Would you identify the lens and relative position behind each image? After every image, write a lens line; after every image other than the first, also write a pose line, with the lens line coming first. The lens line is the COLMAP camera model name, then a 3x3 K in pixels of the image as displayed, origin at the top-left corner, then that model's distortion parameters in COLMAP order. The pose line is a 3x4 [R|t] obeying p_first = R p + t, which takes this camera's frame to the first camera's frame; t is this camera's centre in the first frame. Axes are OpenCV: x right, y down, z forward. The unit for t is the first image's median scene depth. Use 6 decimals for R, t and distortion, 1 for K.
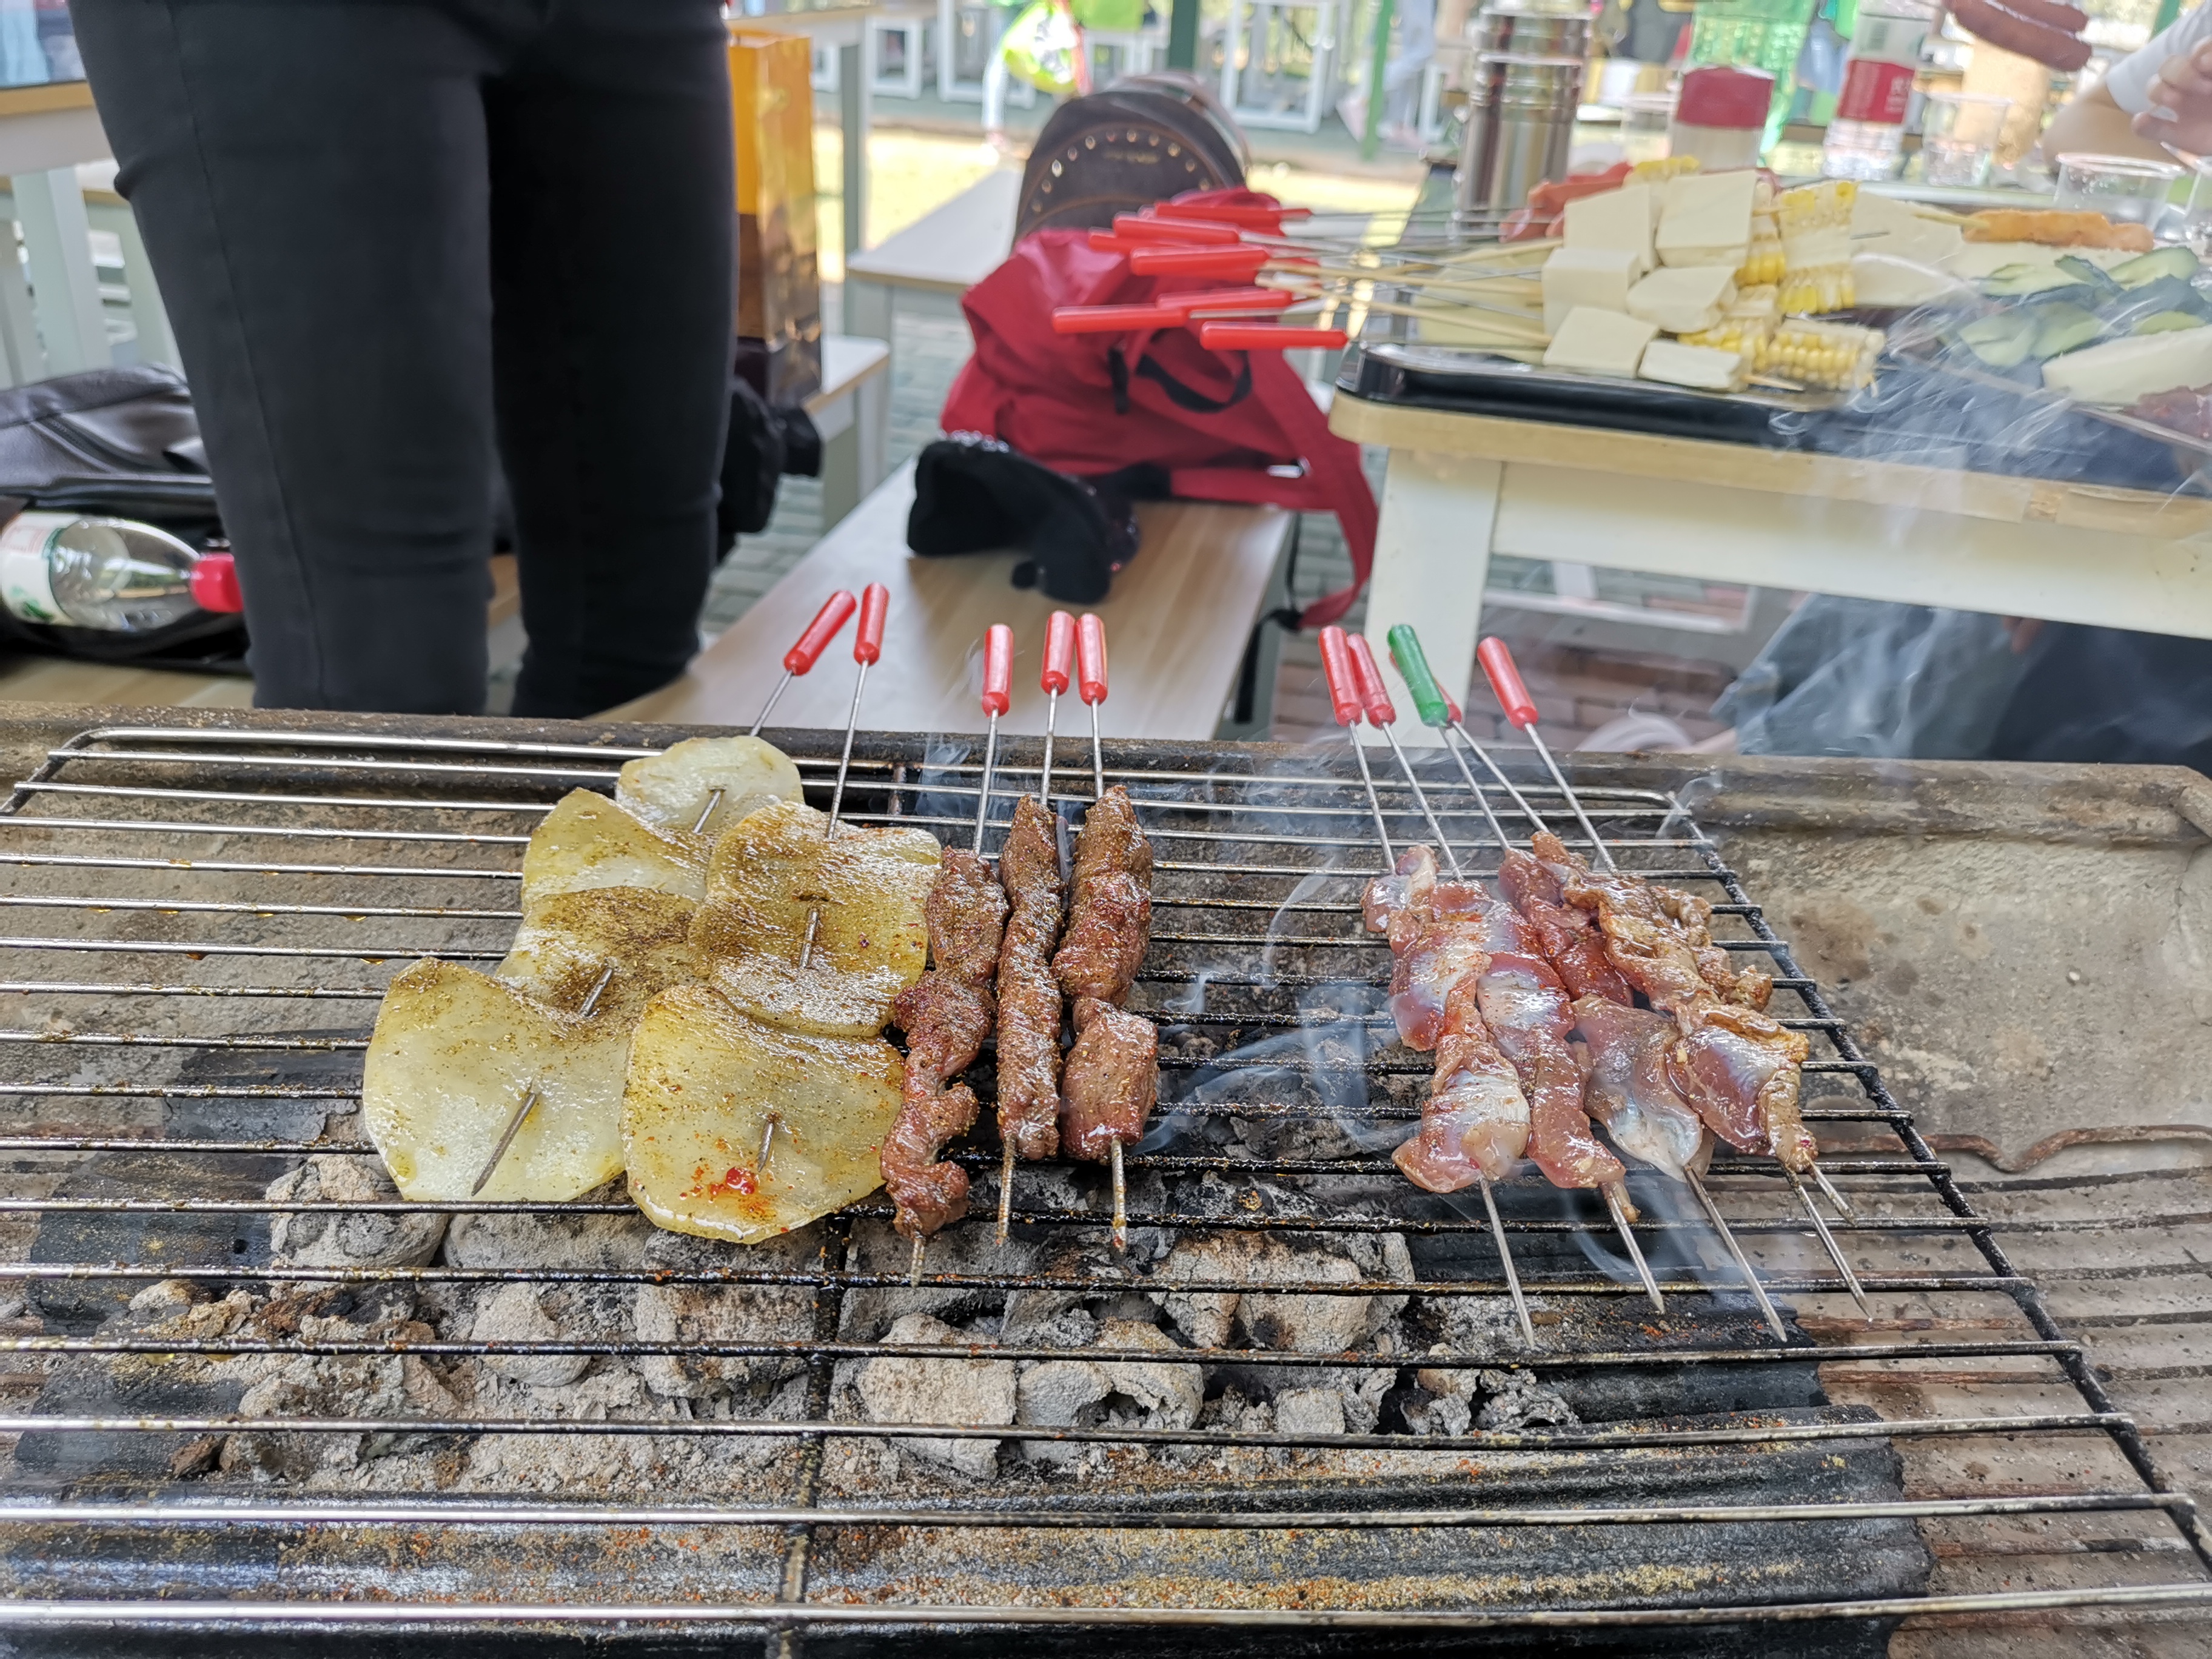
lens RADIAL K [[1769.2, 0, 1118.2], [0, 1769.2, 821.8], [0, 0, 1]] dist [0.024305, -0.014176]
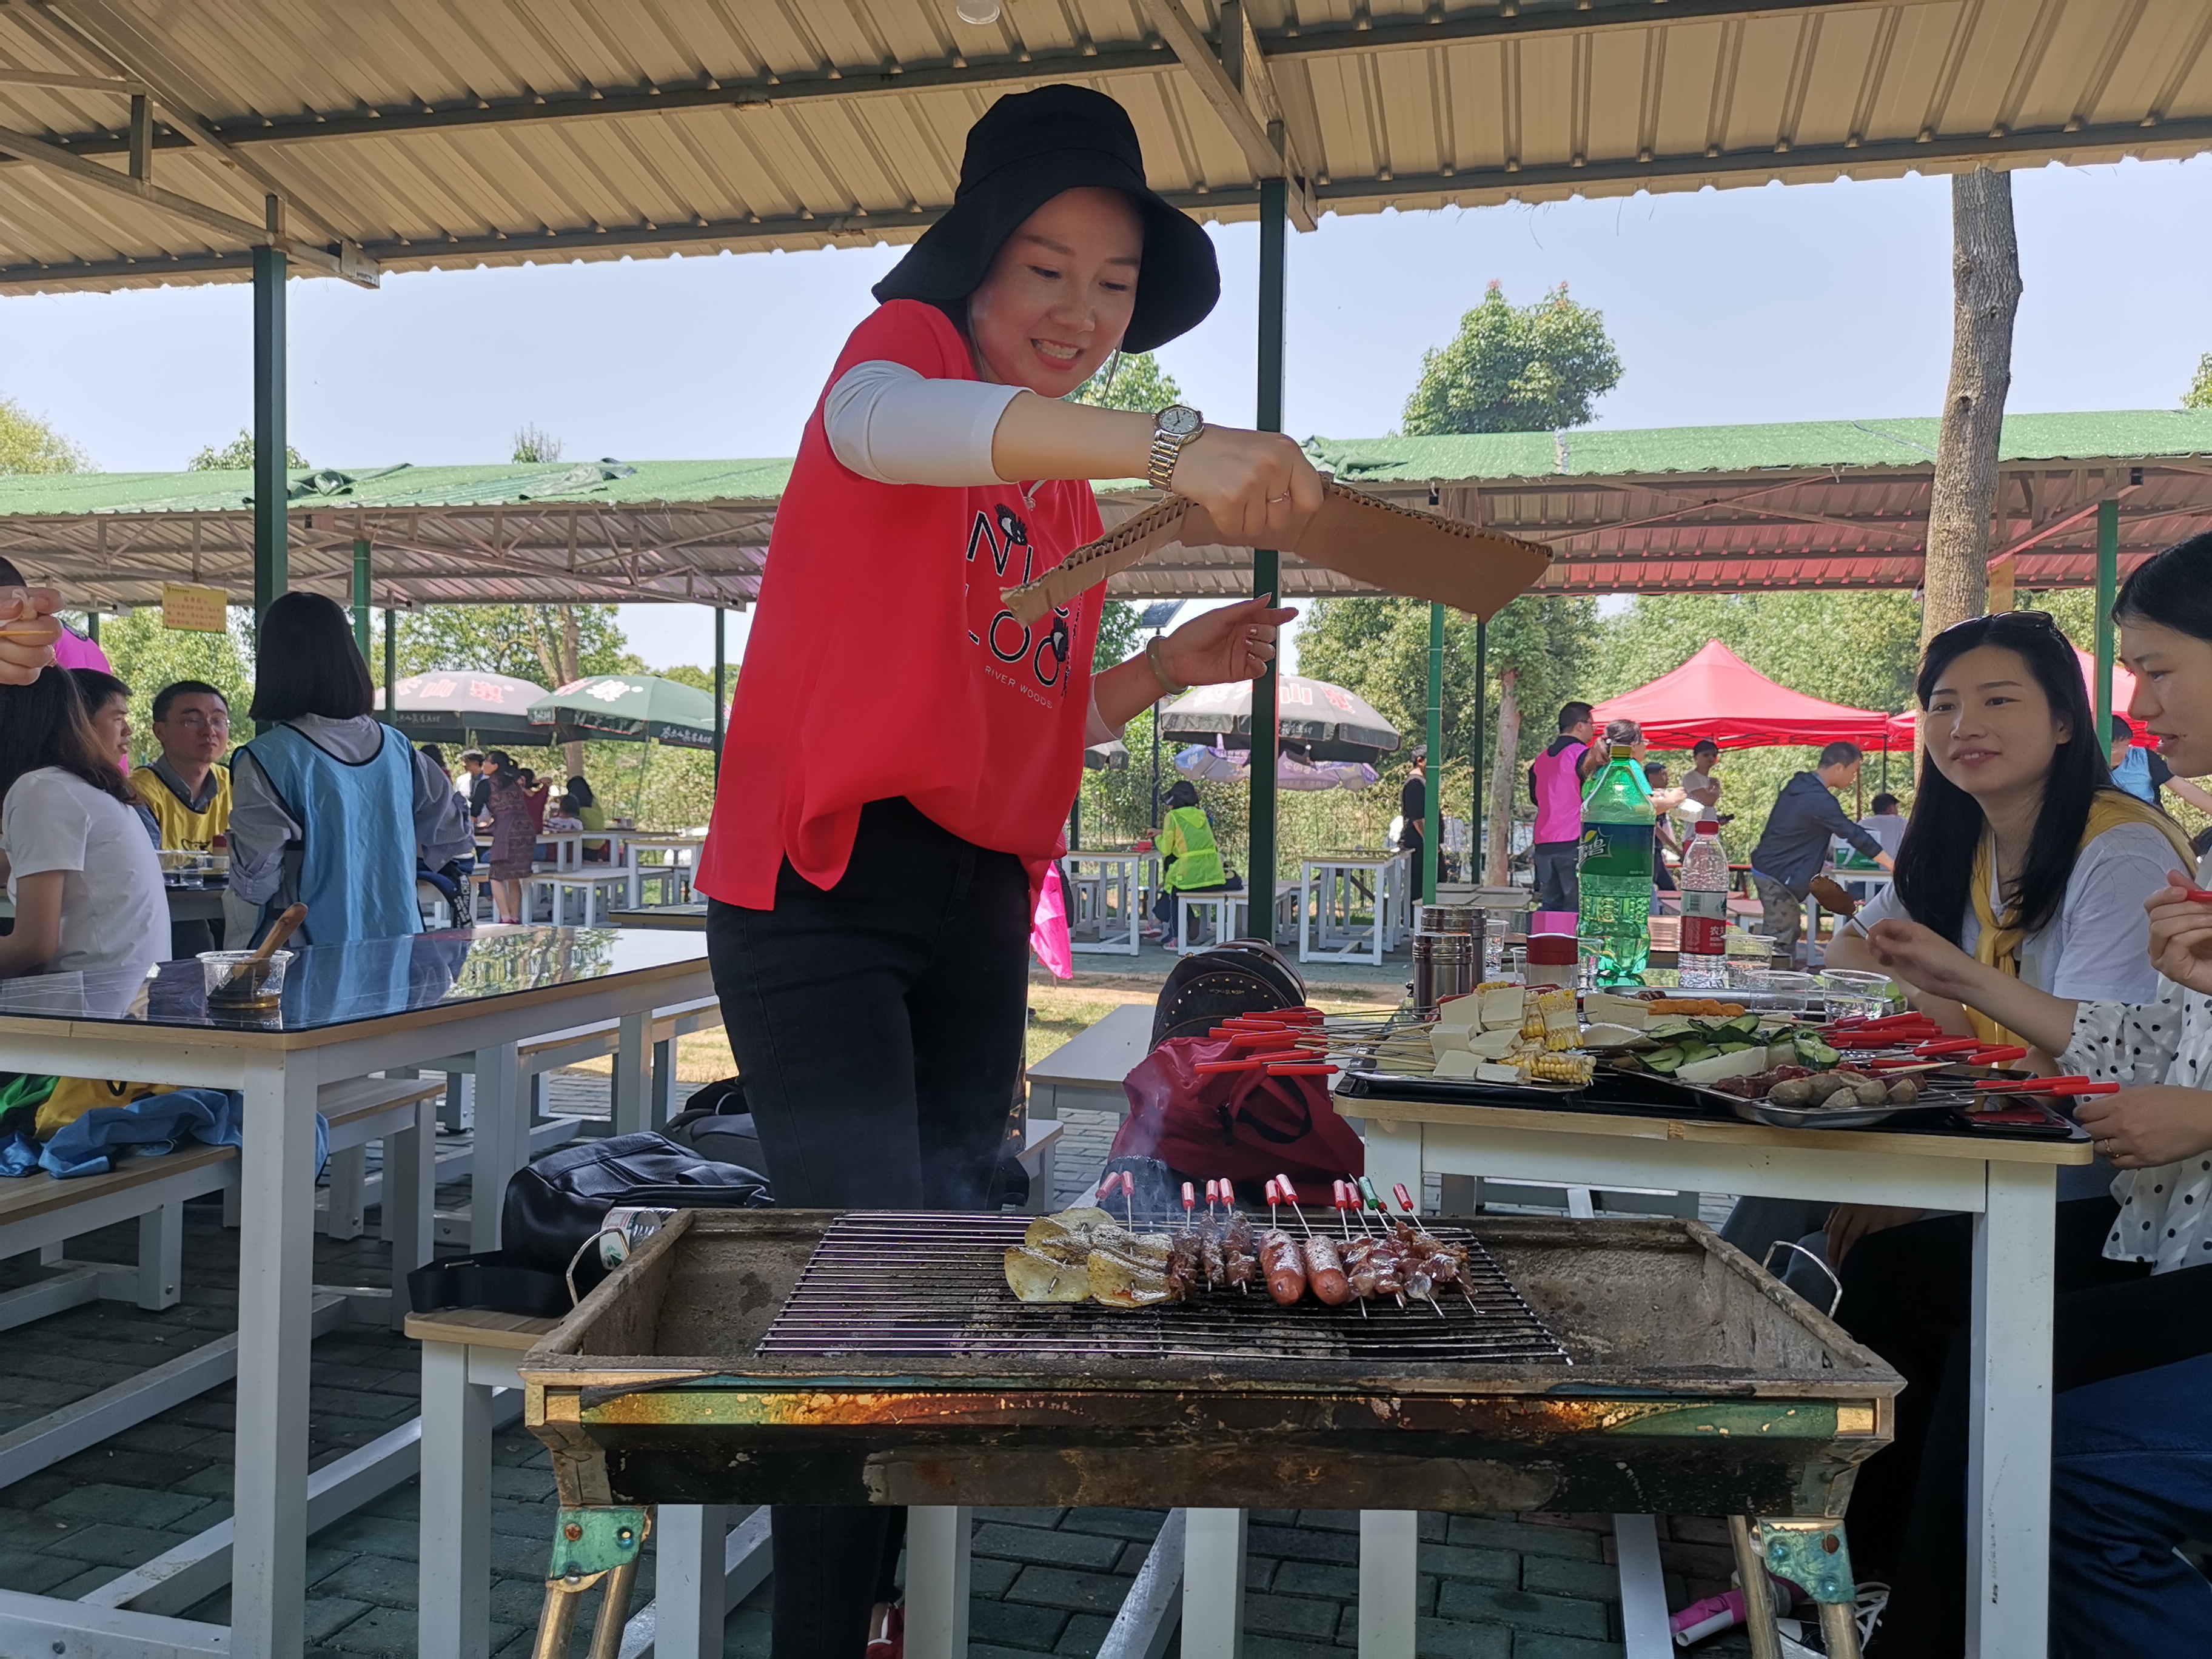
lens RADIAL K [[1769.2, 0, 1113.7], [0, 1769.2, 837.1], [0, 0, 1]] dist [0.024305, -0.014176]
pose [[0.997753, -0.044507, -0.050074, -0.012613], [0.018467, 0.901182, -0.433048, 0.269874], [0.064399, 0.431150, 0.899979, -0.718256]]
